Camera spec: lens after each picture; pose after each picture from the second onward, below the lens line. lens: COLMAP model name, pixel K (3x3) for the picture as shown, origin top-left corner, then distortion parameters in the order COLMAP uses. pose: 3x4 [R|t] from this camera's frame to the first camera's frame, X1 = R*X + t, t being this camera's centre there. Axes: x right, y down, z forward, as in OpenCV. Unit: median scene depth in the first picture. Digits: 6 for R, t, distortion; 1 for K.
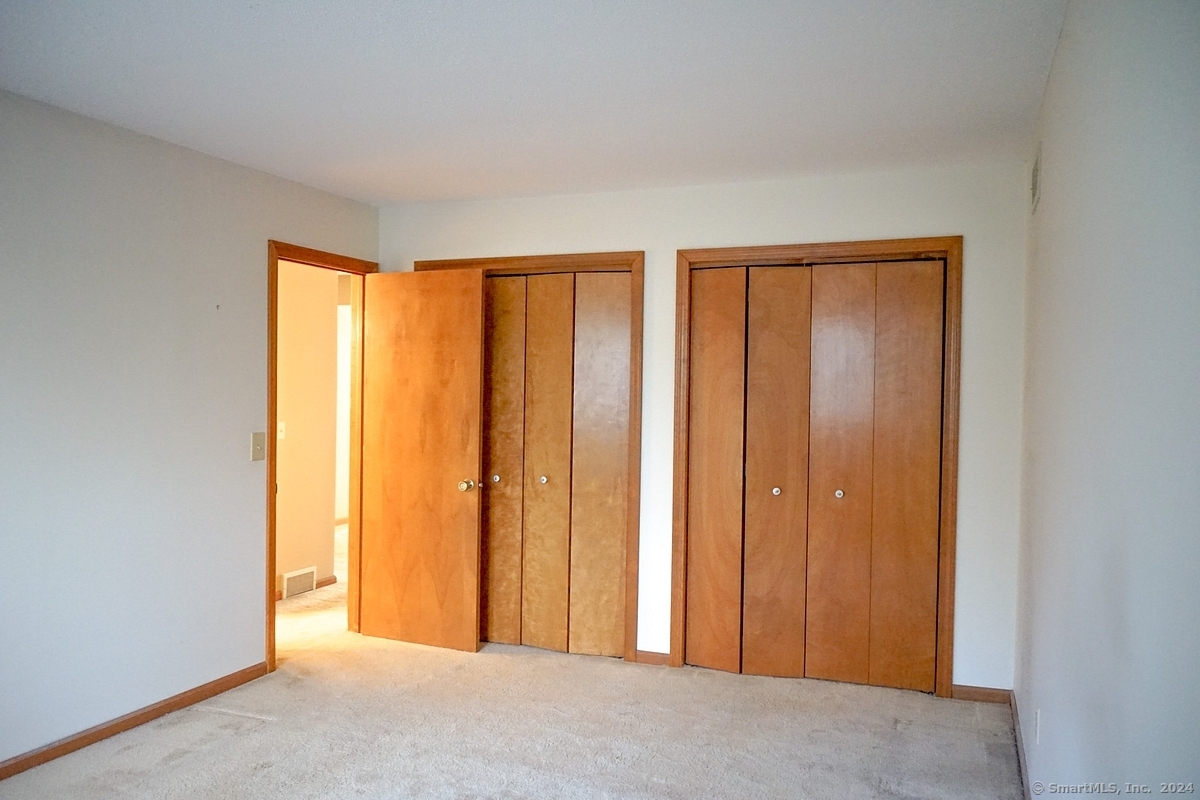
lens RADIAL K [[960.1, 0, 602.8], [0, 960.1, 409.0], [0, 0, 1]] dist [-0.005821, 0.002967]
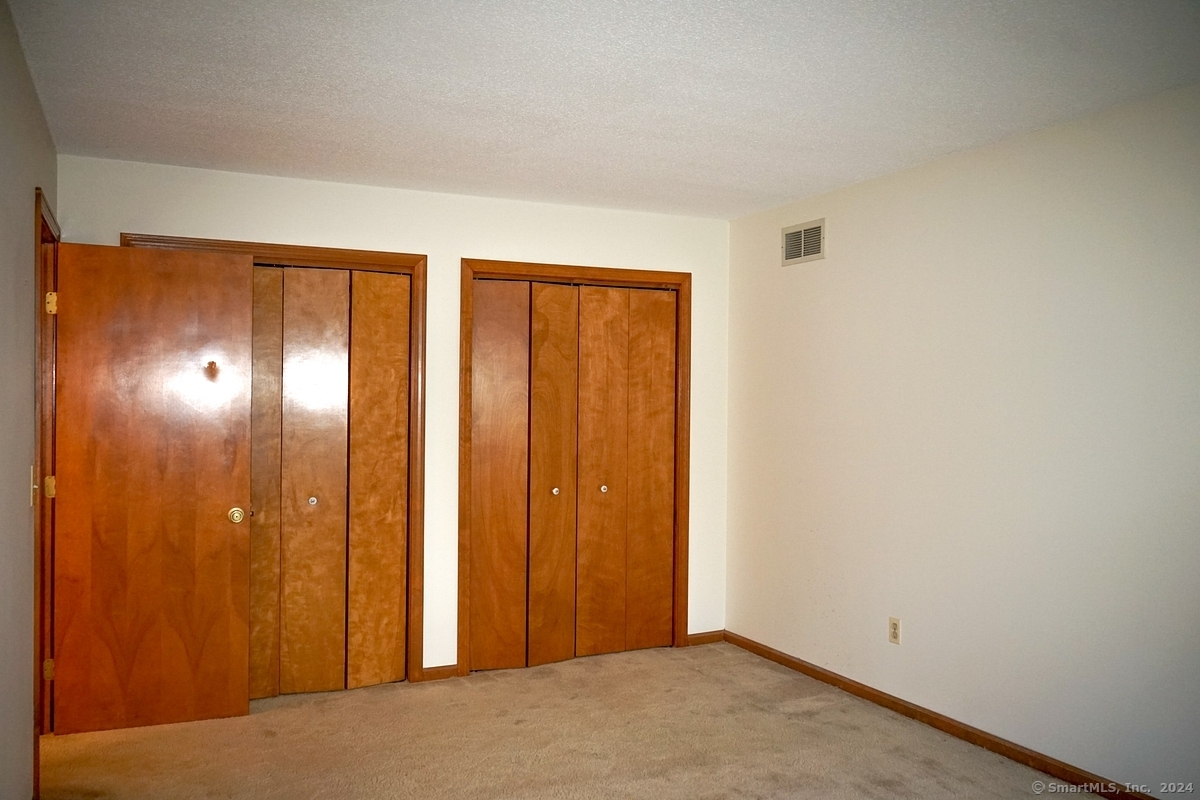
lens RADIAL K [[960.1, 0, 602.8], [0, 960.1, 409.0], [0, 0, 1]] dist [-0.005821, 0.002967]
pose [[0.678518, -0.015472, 0.734421, -0.547547], [0.017147, 0.999839, 0.005222, -0.011194], [-0.734384, 0.009050, 0.678674, 0.211823]]
